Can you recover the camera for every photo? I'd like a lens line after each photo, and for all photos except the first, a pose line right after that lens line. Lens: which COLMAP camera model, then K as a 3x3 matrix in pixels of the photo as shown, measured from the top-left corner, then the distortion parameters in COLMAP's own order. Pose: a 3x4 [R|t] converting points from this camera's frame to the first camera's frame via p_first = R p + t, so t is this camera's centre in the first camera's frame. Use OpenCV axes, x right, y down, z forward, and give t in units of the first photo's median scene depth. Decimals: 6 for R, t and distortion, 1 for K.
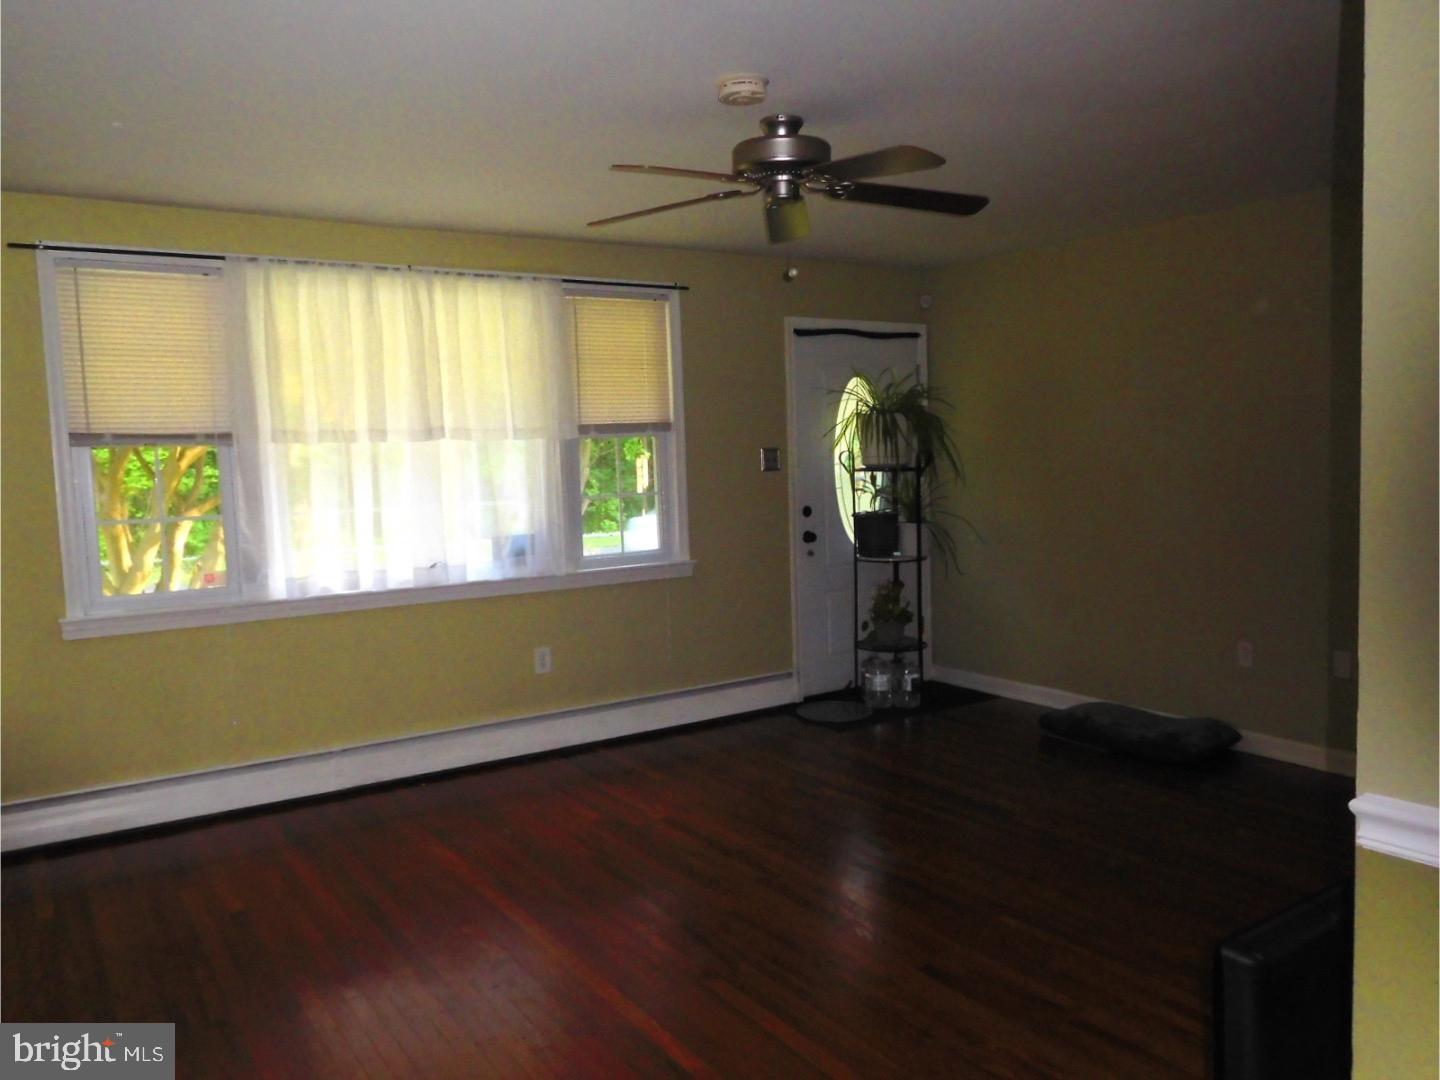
lens RADIAL K [[1094.1, 0, 714.6], [0, 1094.1, 538.8], [0, 0, 1]] dist [-0.016906, -0.006920]
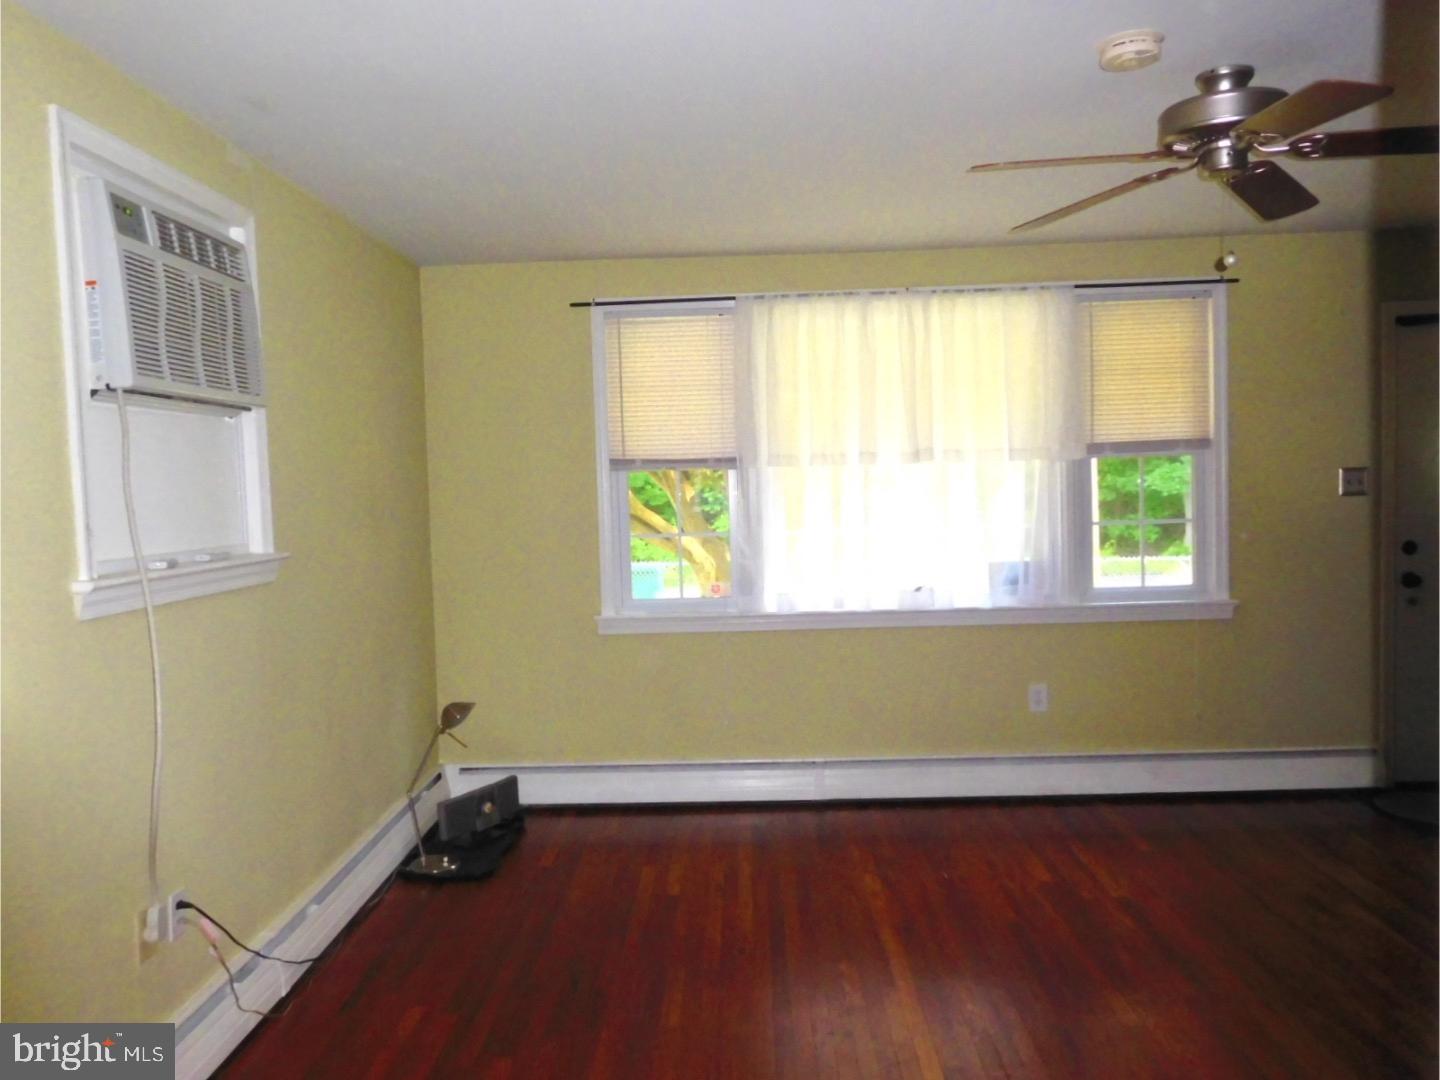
lens RADIAL K [[1094.1, 0, 714.6], [0, 1094.1, 538.8], [0, 0, 1]] dist [-0.016906, -0.006920]
pose [[0.809396, 0.035088, -0.586214, 0.175352], [-0.040311, 0.999179, 0.004148, -0.018158], [0.585878, 0.020274, 0.810146, 0.093502]]
